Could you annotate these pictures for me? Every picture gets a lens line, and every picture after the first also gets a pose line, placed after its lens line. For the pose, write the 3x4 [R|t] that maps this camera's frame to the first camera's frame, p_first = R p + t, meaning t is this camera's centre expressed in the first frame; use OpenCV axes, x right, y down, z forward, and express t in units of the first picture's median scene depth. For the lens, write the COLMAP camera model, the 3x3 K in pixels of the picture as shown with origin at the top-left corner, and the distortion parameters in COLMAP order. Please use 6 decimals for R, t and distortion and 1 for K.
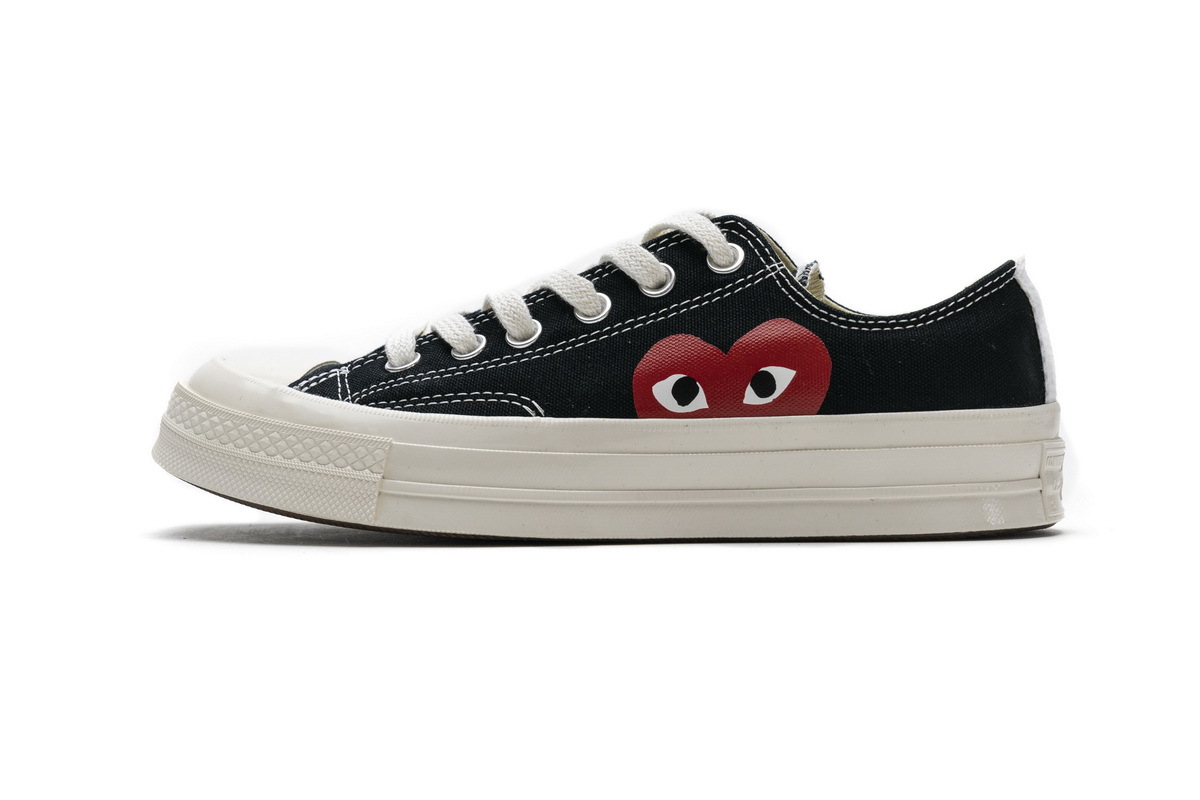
lens RADIAL K [[2438.6, 0, 601.7], [0, 2438.6, 374.5], [0, 0, 1]] dist [-0.012849, 0.416594]
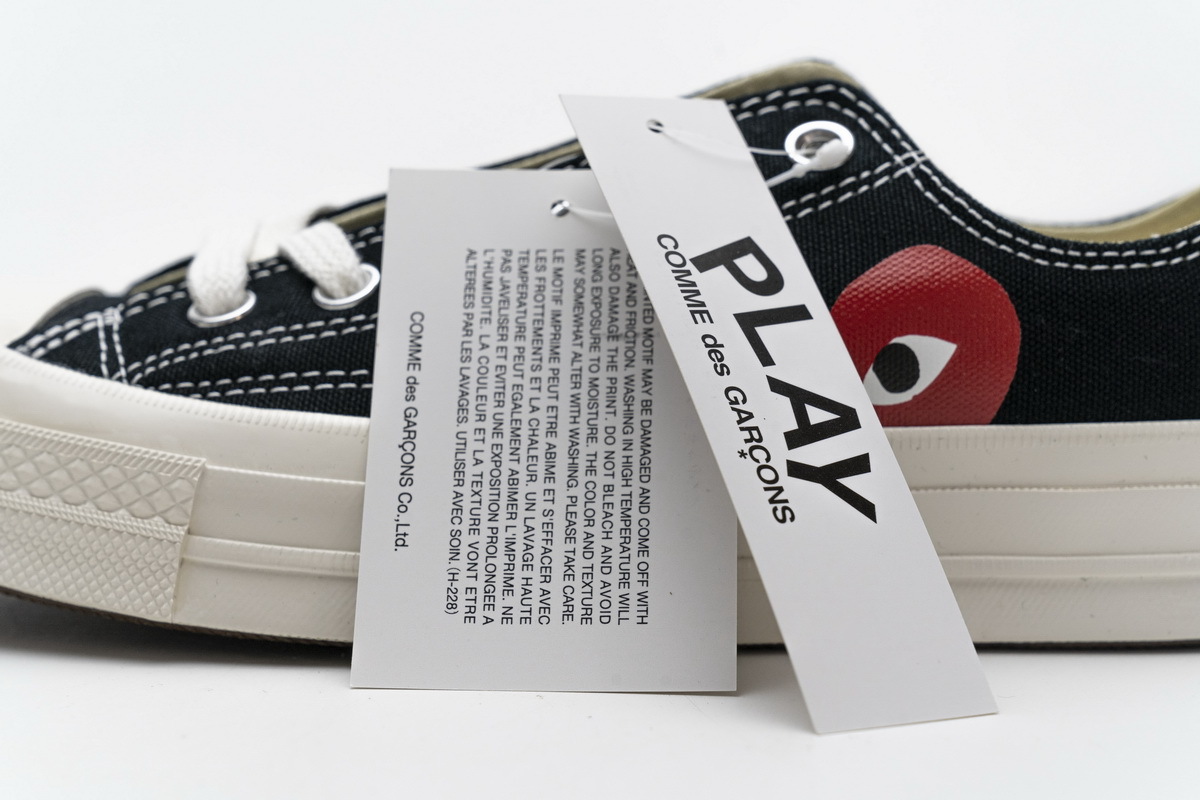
lens RADIAL K [[2053.0, 0, 596.4], [0, 2053.0, 498.2], [0, 0, 1]] dist [0.029937, 0.141707]
pose [[0.992858, 0.004101, 0.119231, -0.054205], [-0.020670, 0.990207, 0.138069, -0.028824], [-0.117497, -0.139547, 0.983220, 0.542320]]
